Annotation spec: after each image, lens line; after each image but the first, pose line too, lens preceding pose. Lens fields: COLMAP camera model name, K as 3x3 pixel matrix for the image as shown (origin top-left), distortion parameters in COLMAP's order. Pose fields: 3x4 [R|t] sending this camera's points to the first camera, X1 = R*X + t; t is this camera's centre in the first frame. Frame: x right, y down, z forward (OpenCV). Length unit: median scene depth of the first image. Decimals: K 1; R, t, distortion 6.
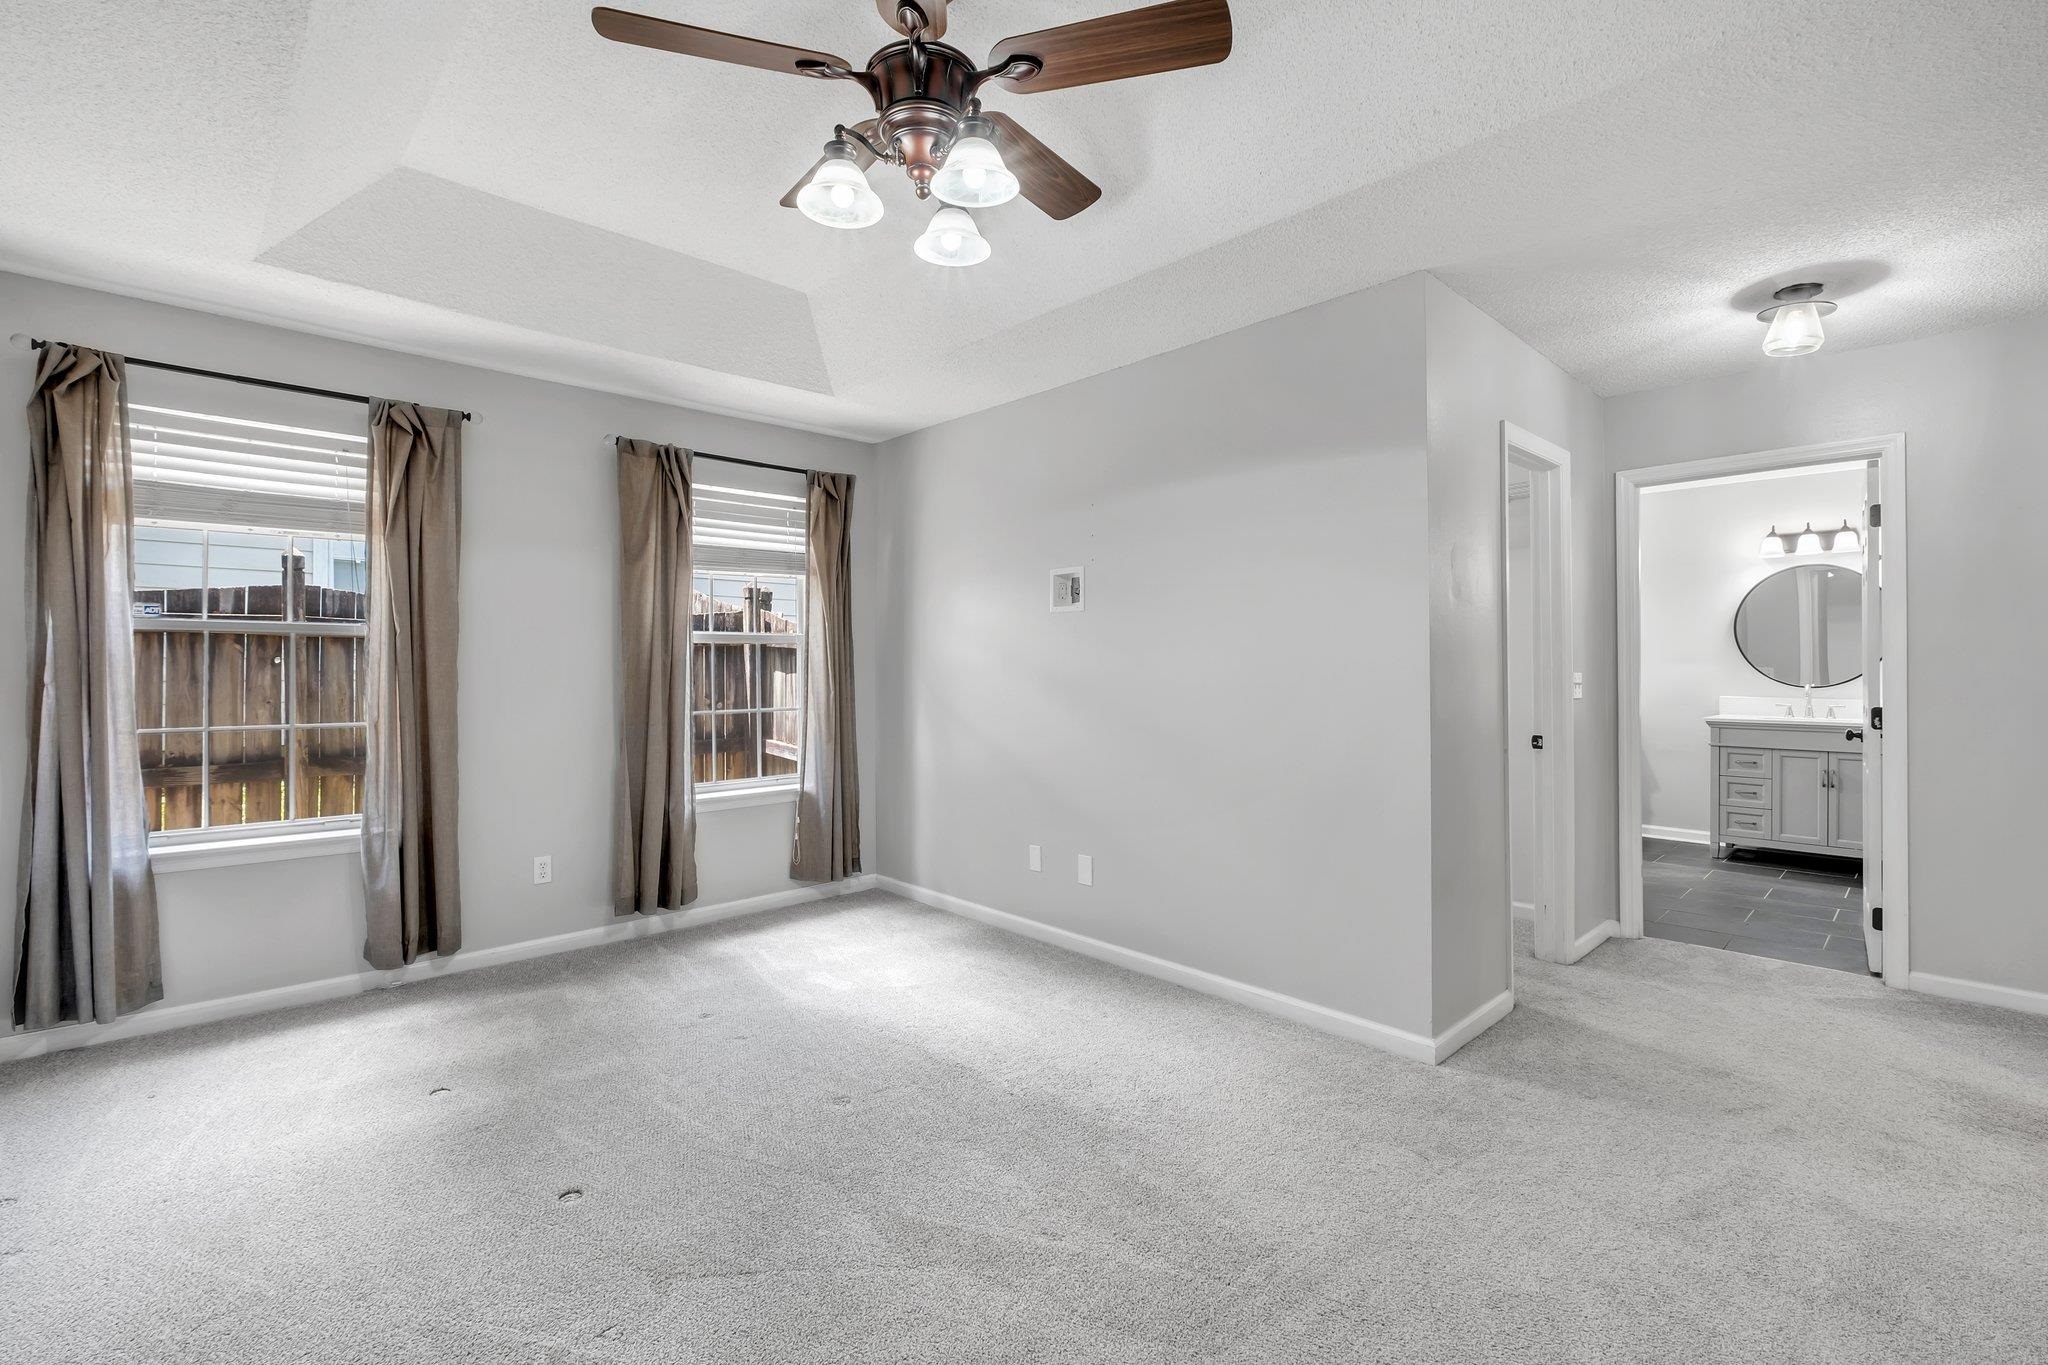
lens RADIAL K [[902.3, 0, 1030.1], [0, 902.3, 670.0], [0, 0, 1]] dist [-0.003511, -0.002314]
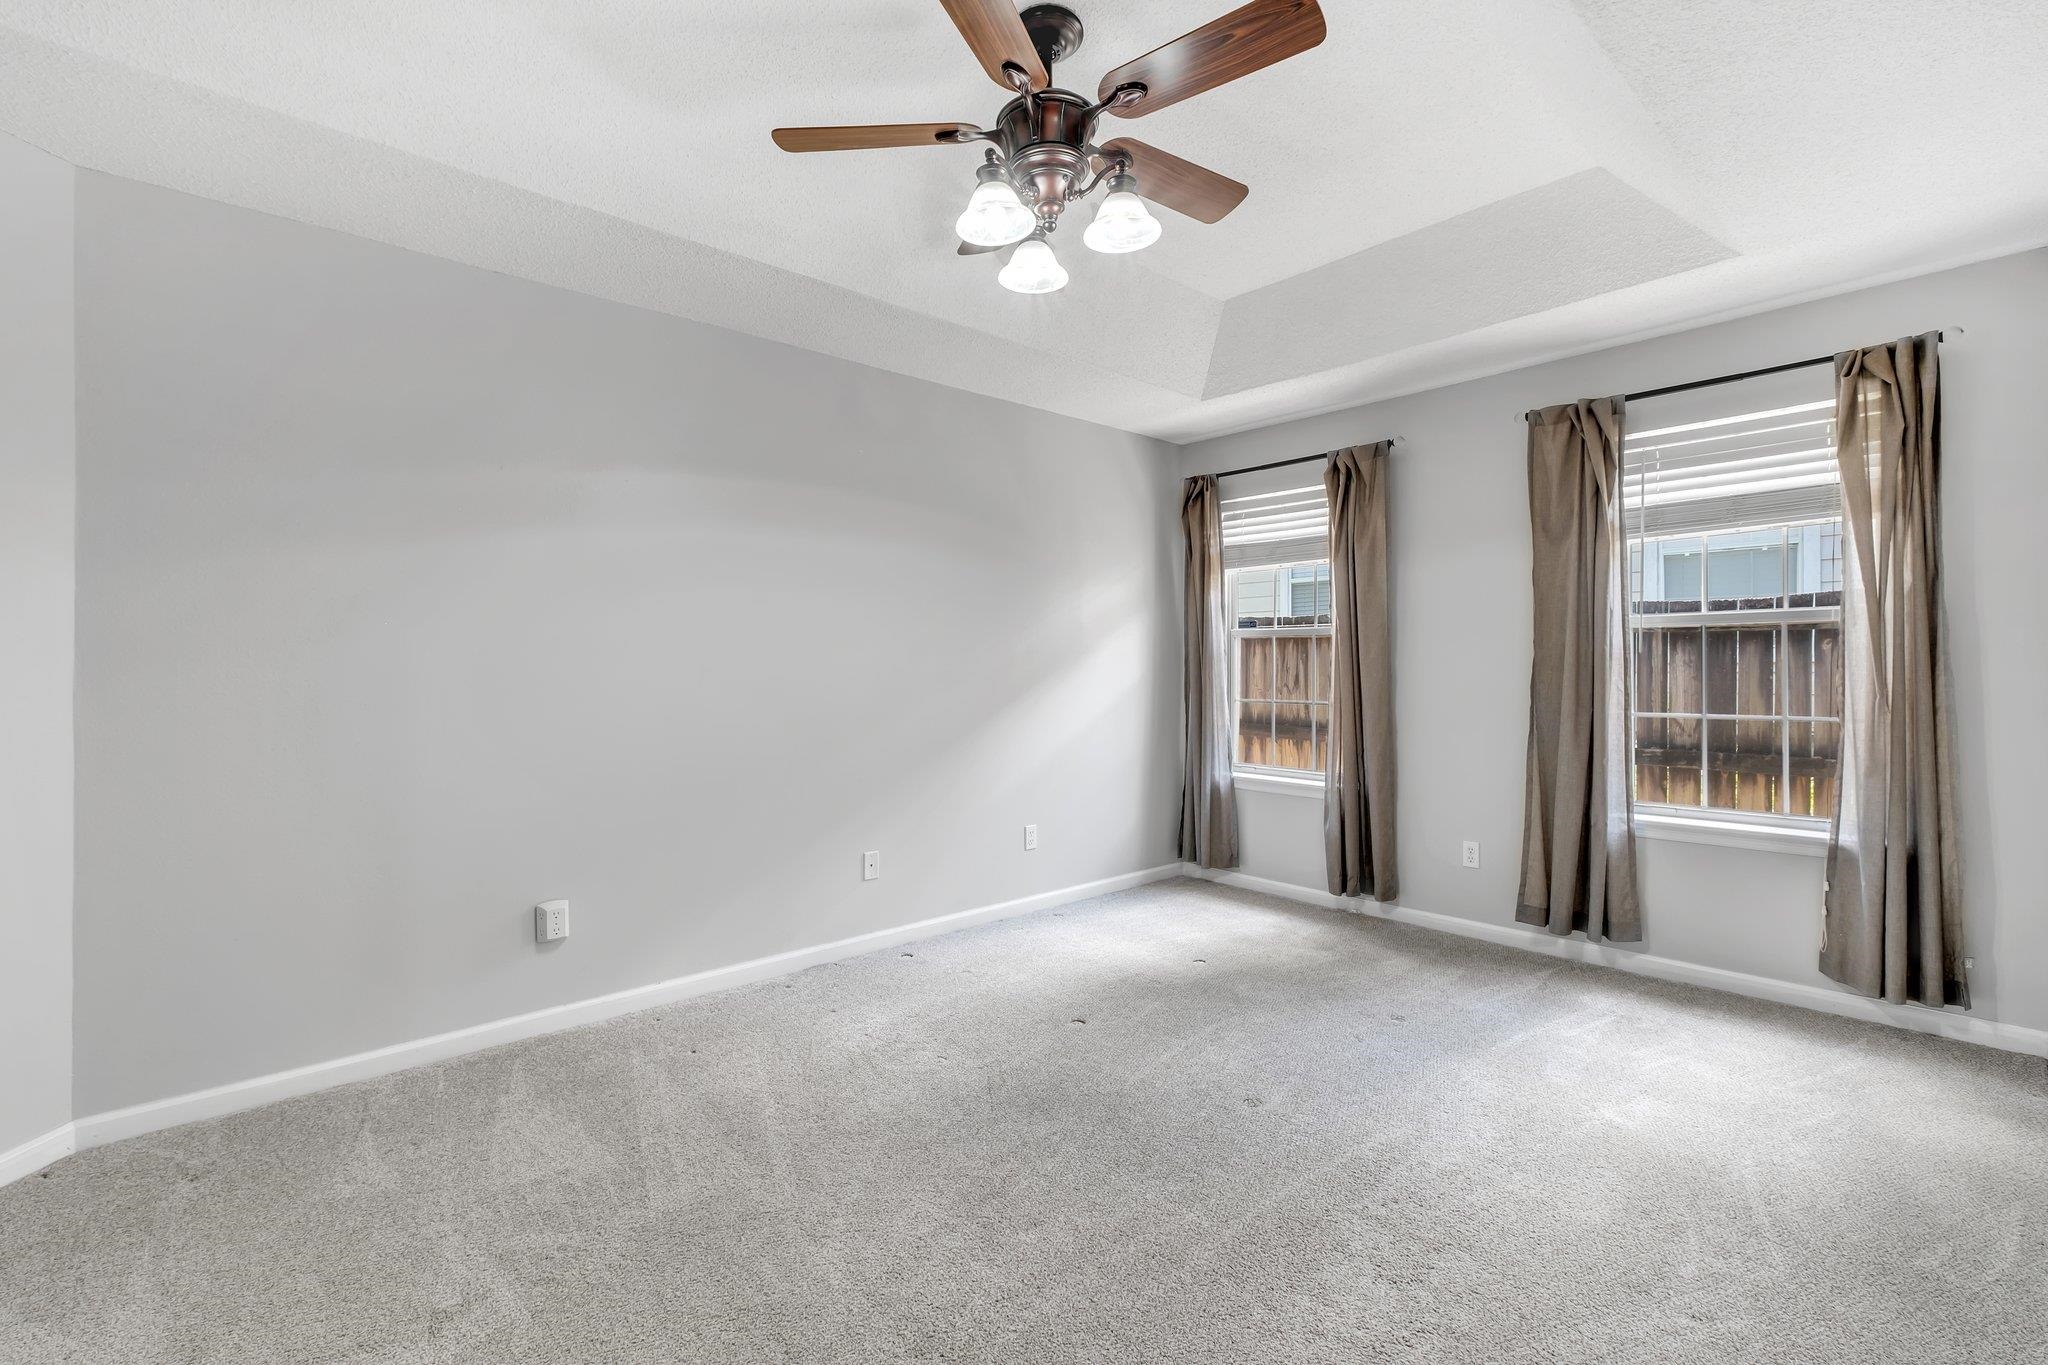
lens RADIAL K [[902.3, 0, 1020.1], [0, 902.3, 671.5], [0, 0, 1]] dist [-0.003511, -0.002314]
pose [[-0.038072, 0.008158, -0.999242, 0.514166], [0.002441, 0.999964, 0.008071, 0.002192], [0.999272, -0.002132, -0.038090, 0.524110]]
